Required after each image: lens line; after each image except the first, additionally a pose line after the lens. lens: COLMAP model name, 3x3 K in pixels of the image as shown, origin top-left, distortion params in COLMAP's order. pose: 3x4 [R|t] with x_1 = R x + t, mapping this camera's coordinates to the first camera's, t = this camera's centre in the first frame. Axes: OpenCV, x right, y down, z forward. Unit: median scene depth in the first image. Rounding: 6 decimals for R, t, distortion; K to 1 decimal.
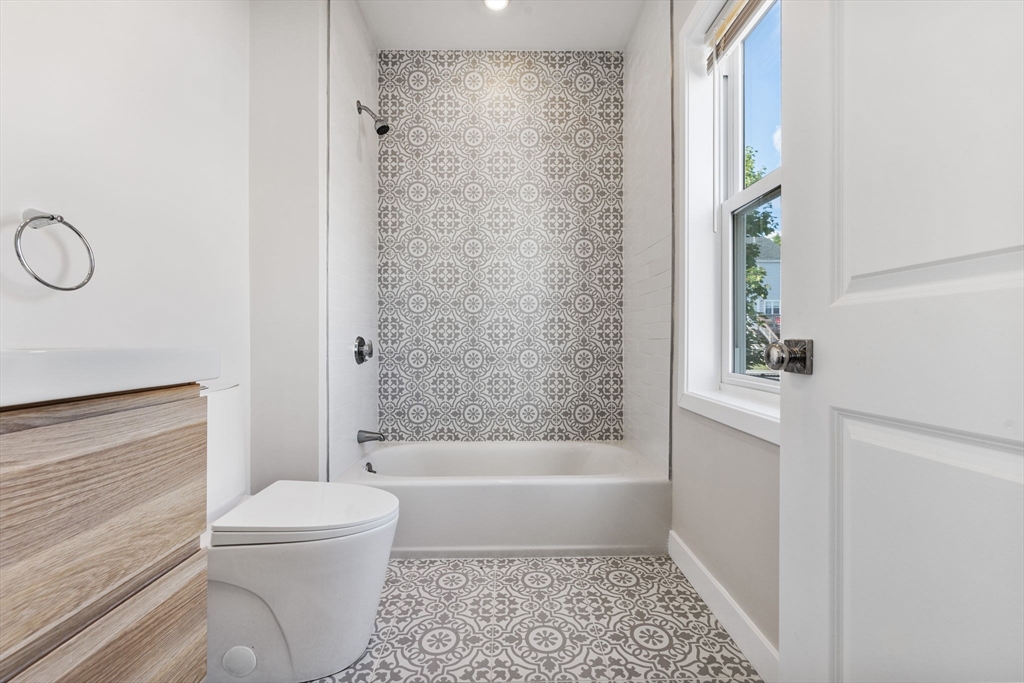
lens RADIAL K [[431.6, 0, 485.8], [0, 431.6, 343.6], [0, 0, 1]] dist [-0.002923, 0.000393]
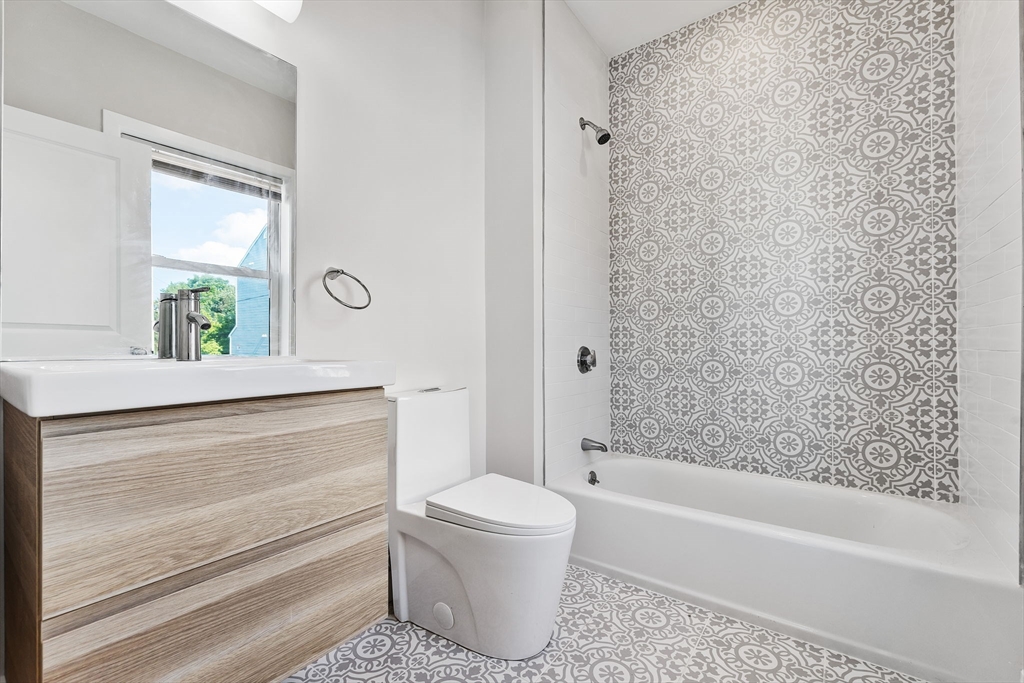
lens RADIAL K [[431.6, 0, 510.6], [0, 431.6, 344.6], [0, 0, 1]] dist [-0.002923, 0.000393]
pose [[0.799915, -0.003261, -0.600105, 0.167780], [-0.001186, 0.999975, -0.007015, -0.011823], [0.600113, 0.006324, 0.799891, 0.069630]]
